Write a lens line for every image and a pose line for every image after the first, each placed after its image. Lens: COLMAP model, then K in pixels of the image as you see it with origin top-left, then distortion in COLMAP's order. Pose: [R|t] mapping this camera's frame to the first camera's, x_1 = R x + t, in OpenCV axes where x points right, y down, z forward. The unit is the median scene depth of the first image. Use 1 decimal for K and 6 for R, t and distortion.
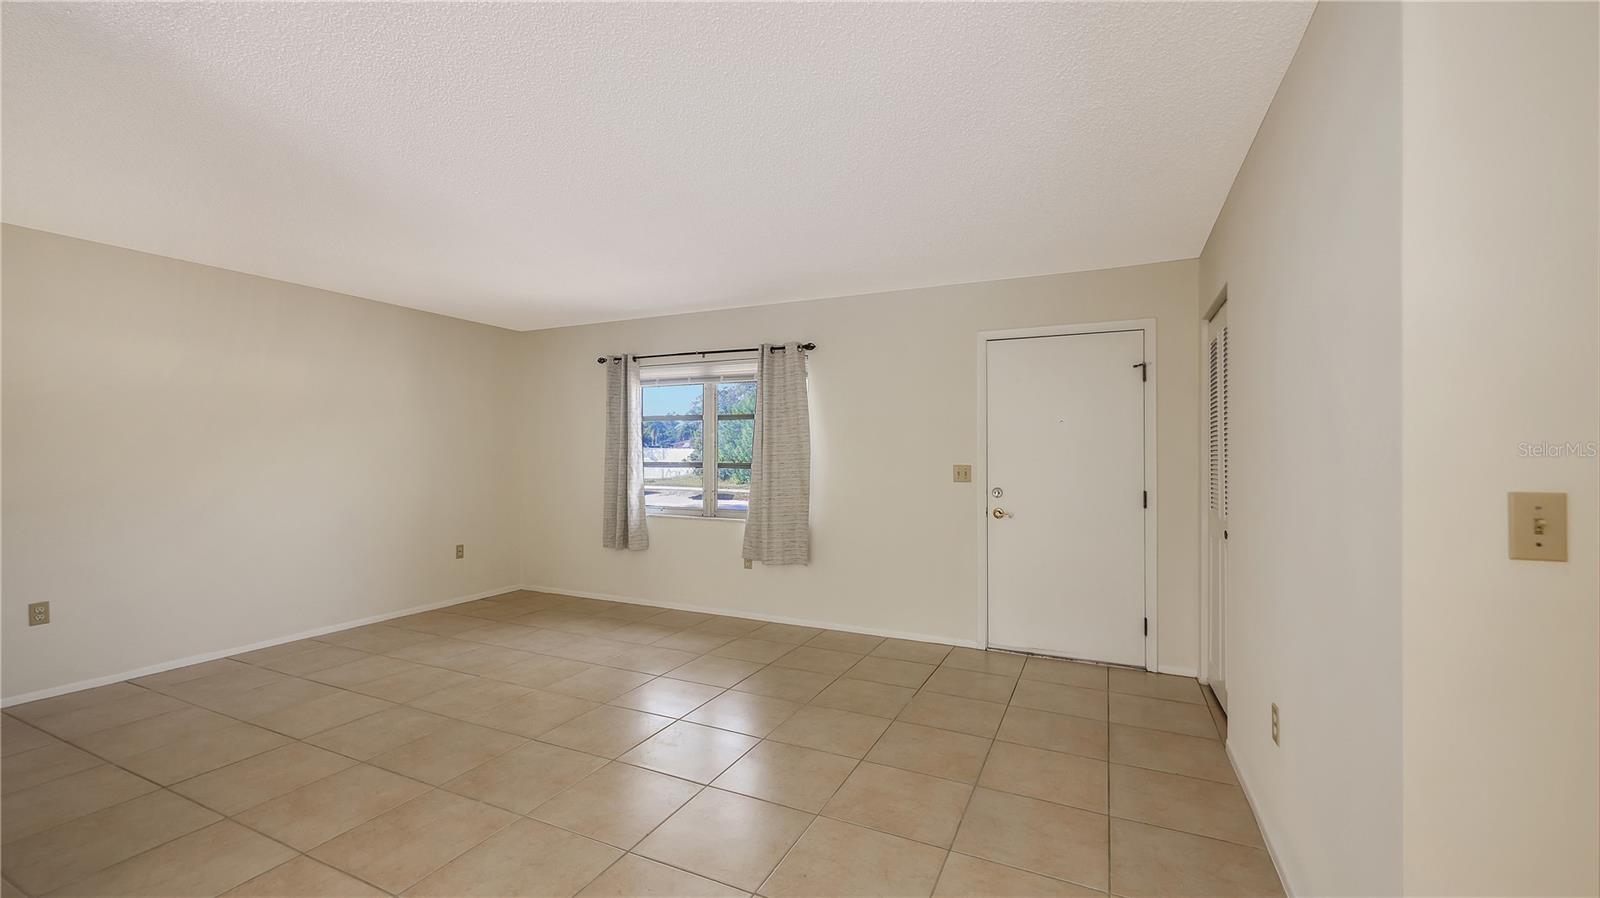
lens RADIAL K [[653.6, 0, 787.6], [0, 653.6, 451.8], [0, 0, 1]] dist [0.002536, 0.000035]
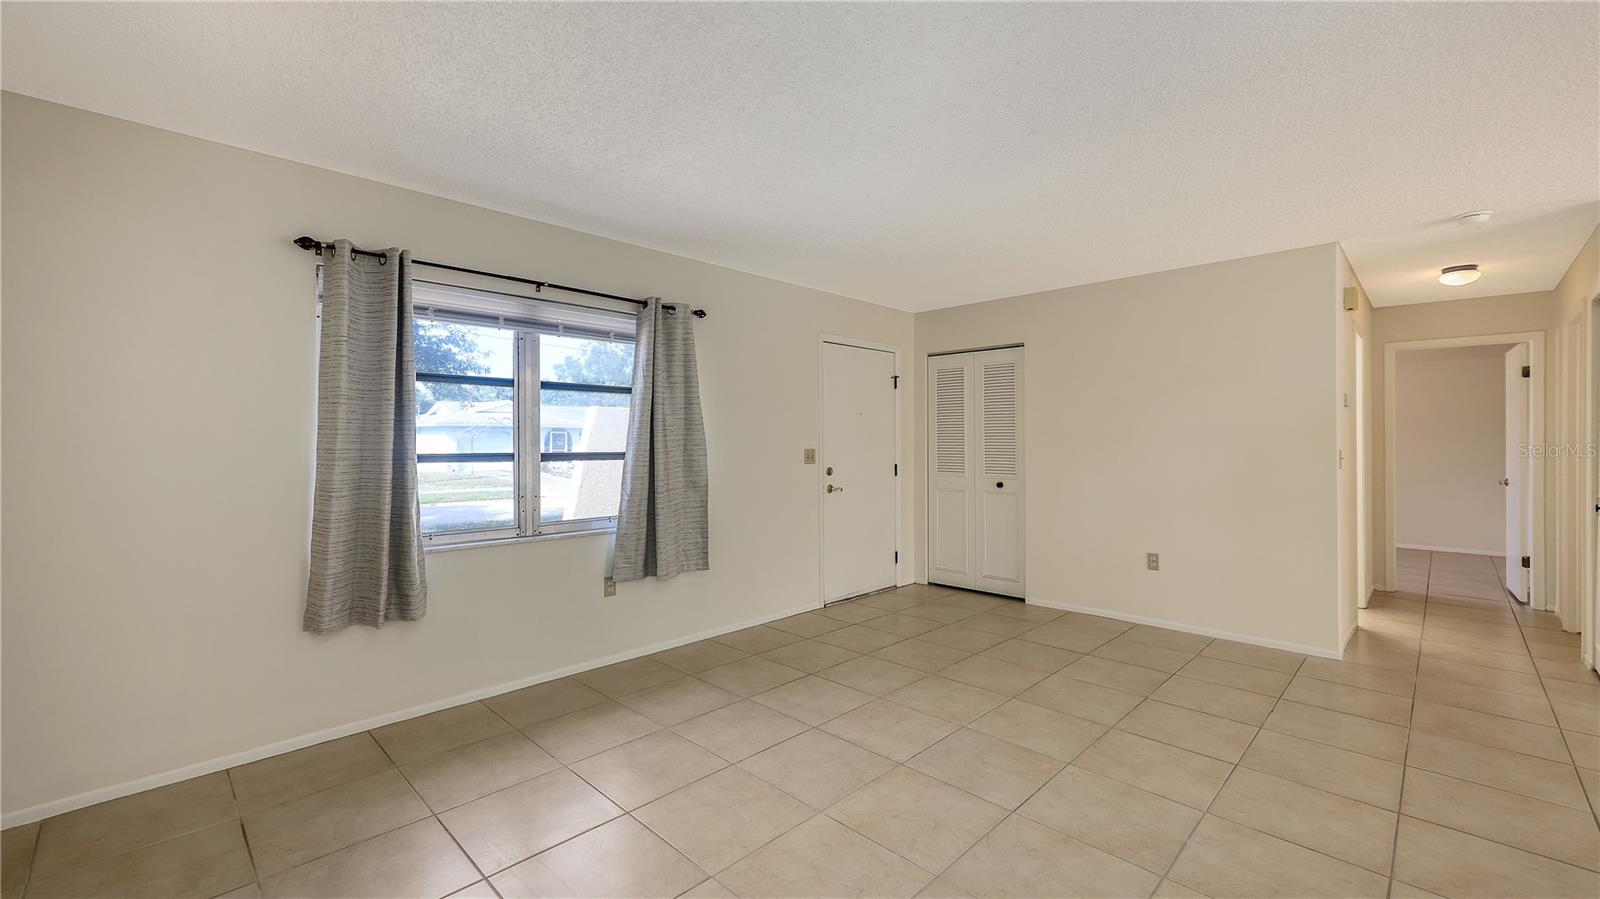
lens RADIAL K [[653.6, 0, 790.7], [0, 653.6, 437.4], [0, 0, 1]] dist [0.002536, 0.000035]
pose [[0.322623, -0.001779, 0.946526, -0.726218], [-0.003985, 0.999987, 0.003238, -0.002518], [-0.946519, -0.004817, 0.322612, 0.603338]]
